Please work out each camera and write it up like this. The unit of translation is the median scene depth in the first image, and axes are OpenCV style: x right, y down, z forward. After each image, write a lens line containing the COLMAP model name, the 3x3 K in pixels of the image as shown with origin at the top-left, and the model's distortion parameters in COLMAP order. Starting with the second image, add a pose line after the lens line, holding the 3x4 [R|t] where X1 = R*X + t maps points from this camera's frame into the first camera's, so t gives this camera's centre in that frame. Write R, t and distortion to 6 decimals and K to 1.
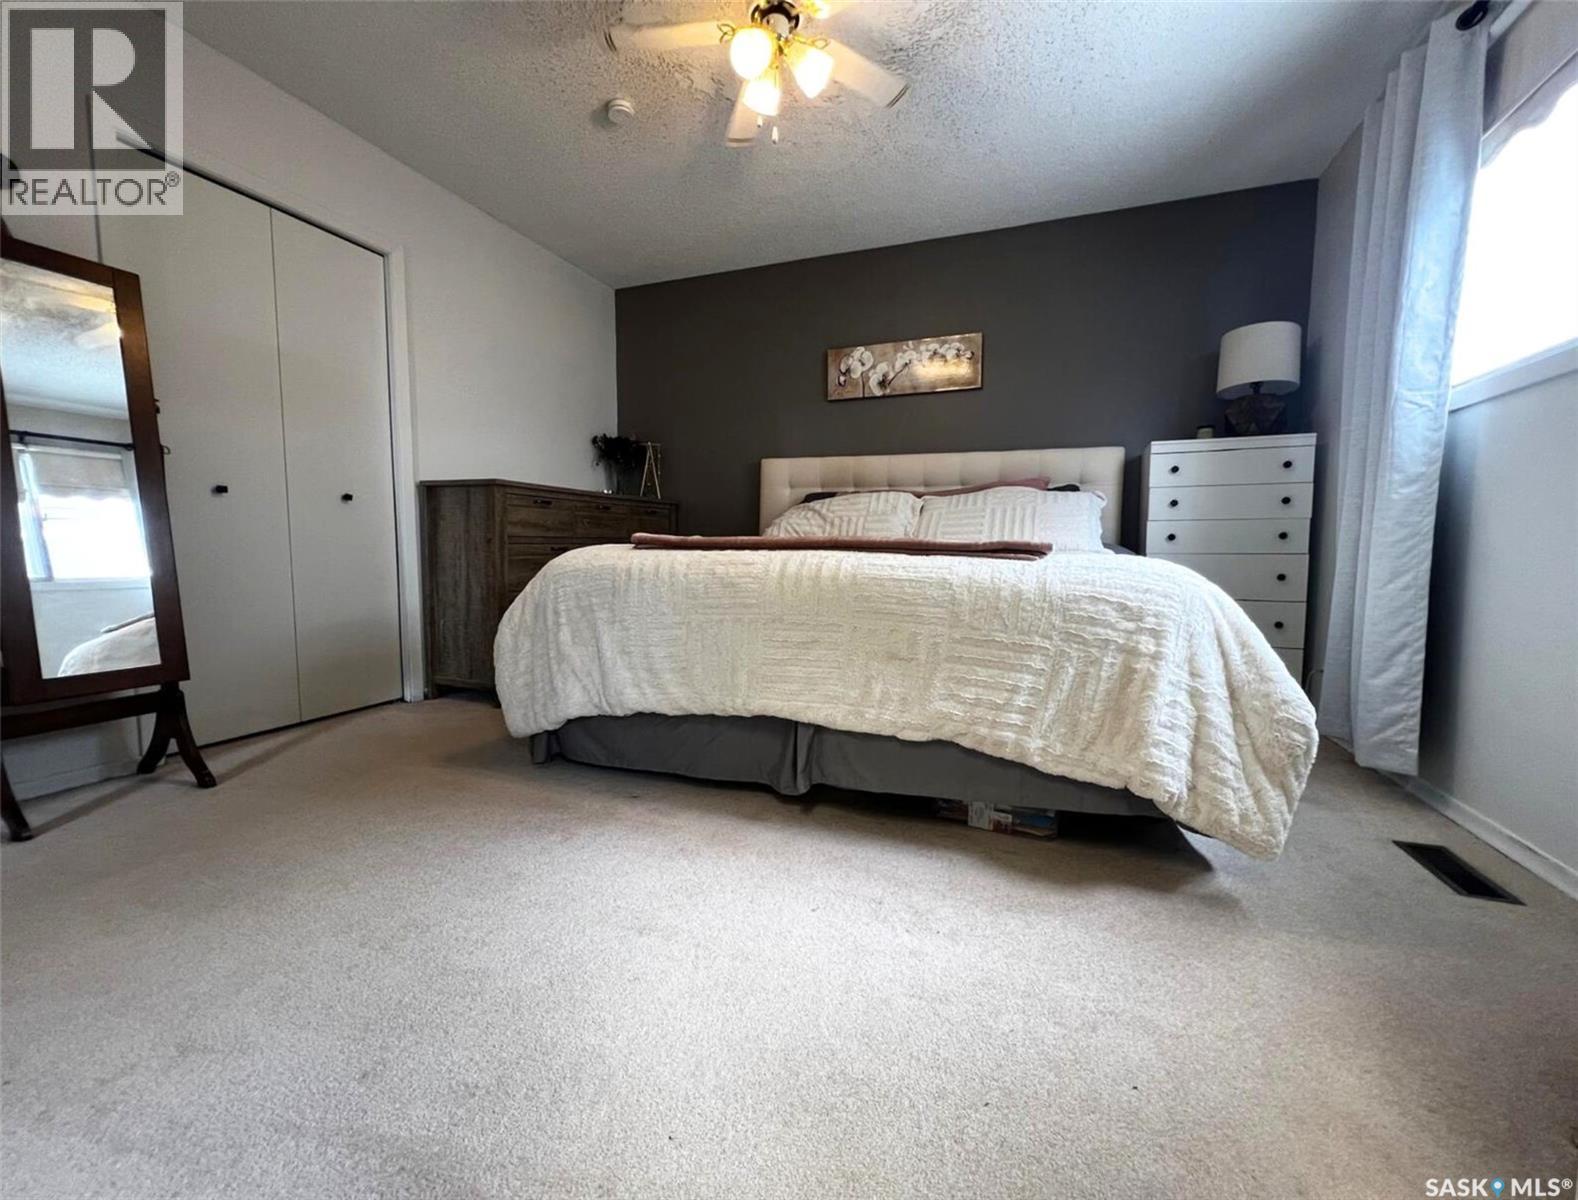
lens RADIAL K [[648.1, 0, 800.6], [0, 648.1, 599.4], [0, 0, 1]] dist [0.008912, -0.000049]
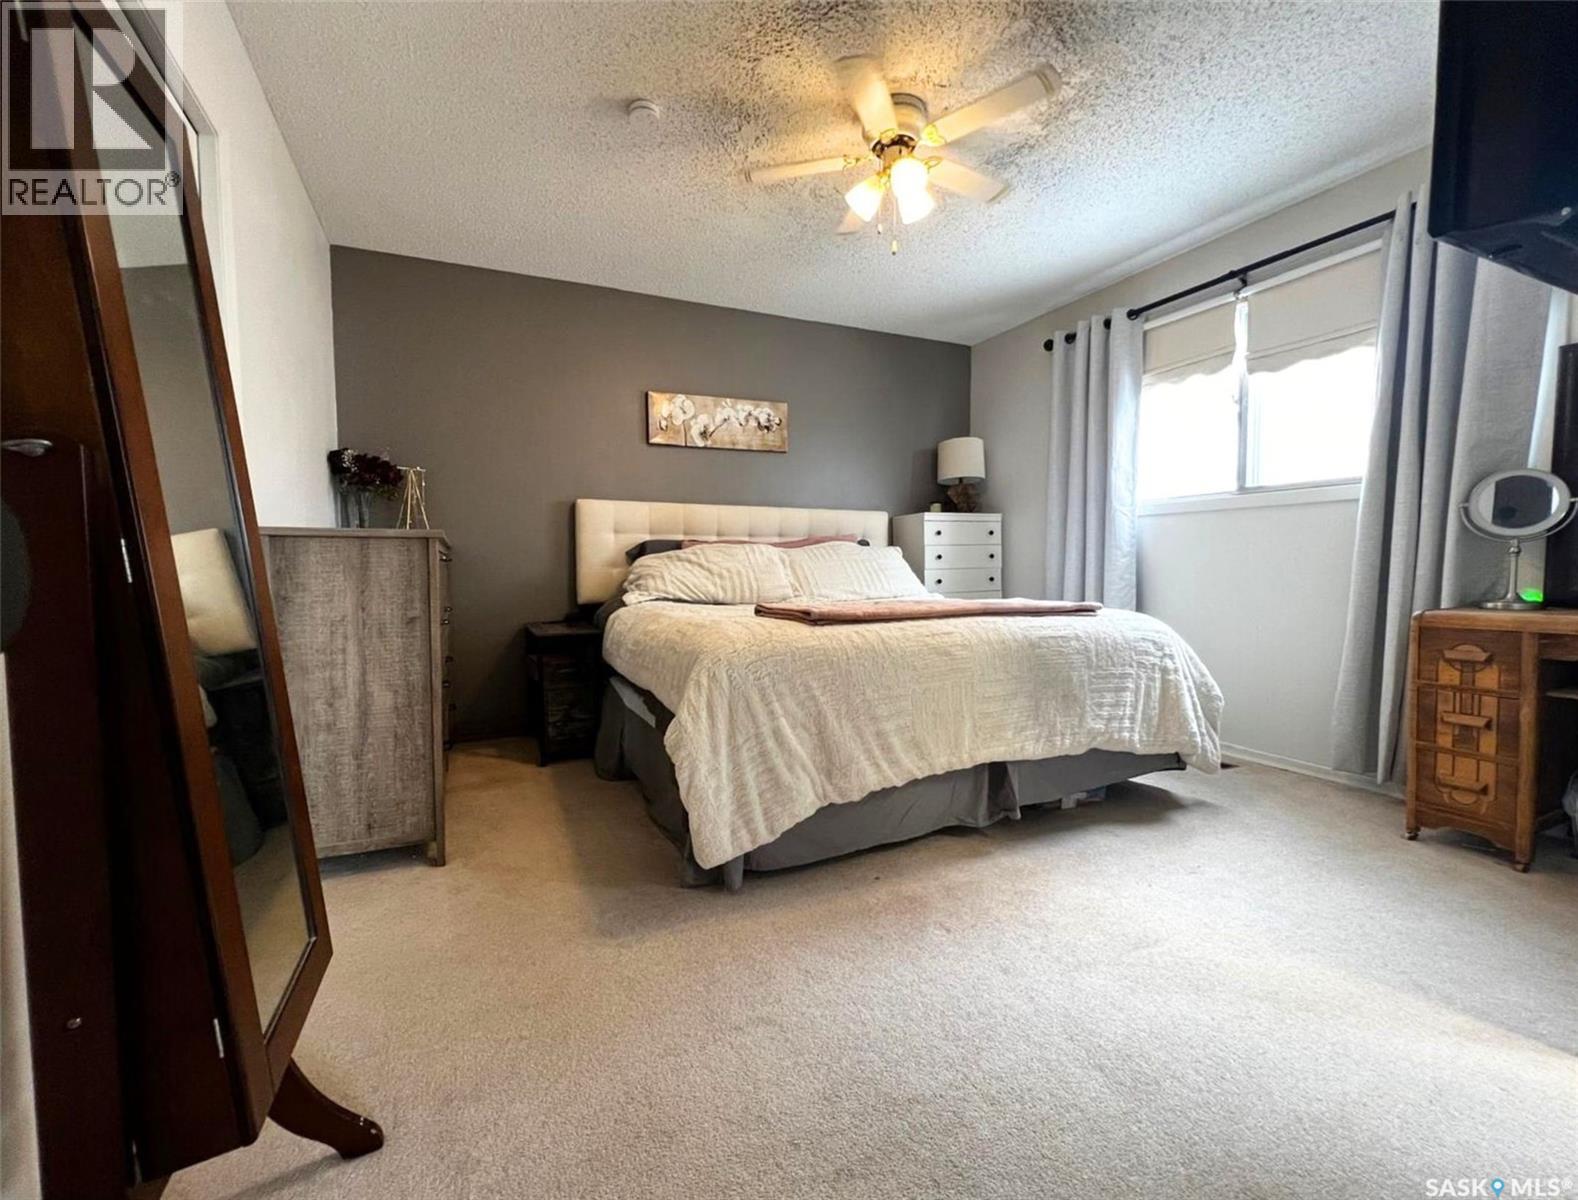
lens RADIAL K [[648.1, 0, 794.5], [0, 648.1, 603.5], [0, 0, 1]] dist [0.008912, -0.000049]
pose [[0.710014, -0.055140, 0.702025, -0.657011], [0.071274, 0.997437, 0.006258, -0.082251], [-0.700571, 0.045593, 0.712124, 0.239175]]
